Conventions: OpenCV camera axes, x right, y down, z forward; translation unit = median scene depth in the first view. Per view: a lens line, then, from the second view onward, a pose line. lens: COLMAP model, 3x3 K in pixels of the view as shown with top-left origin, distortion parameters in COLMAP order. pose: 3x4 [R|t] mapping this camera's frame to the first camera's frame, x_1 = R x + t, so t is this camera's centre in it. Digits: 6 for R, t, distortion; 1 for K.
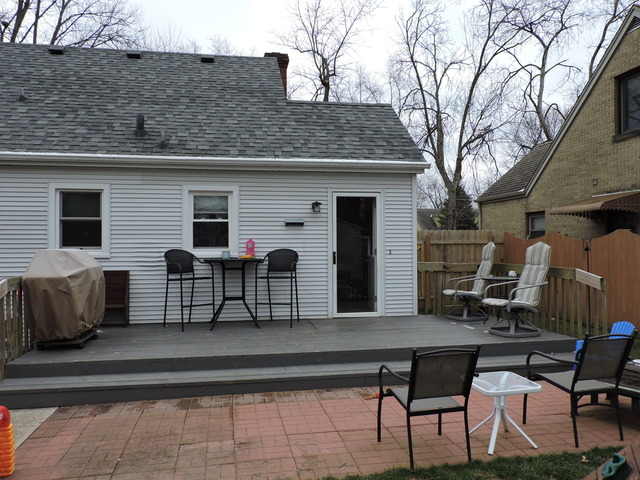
lens RADIAL K [[520.4, 0, 320.9], [0, 520.4, 239.4], [0, 0, 1]] dist [-0.049034, -0.002470]
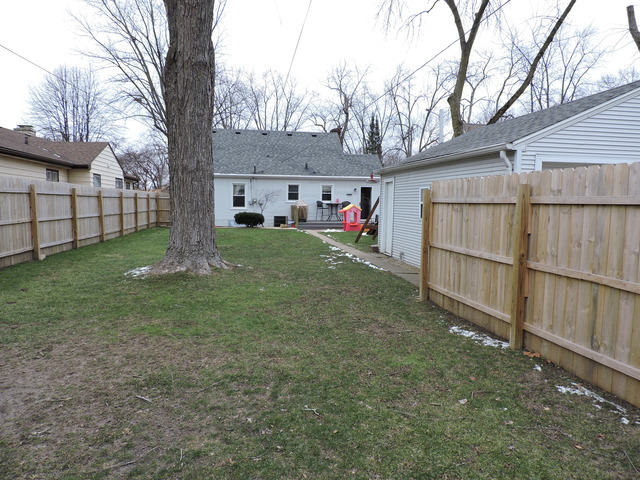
lens RADIAL K [[453.3, 0, 322.3], [0, 453.3, 237.0], [0, 0, 1]] dist [-0.019232, 0.001558]
pose [[0.999864, 0.015901, -0.004290, -0.218503], [-0.015482, 0.996313, 0.084380, 0.002285], [0.005616, -0.084302, 0.996424, -2.168107]]
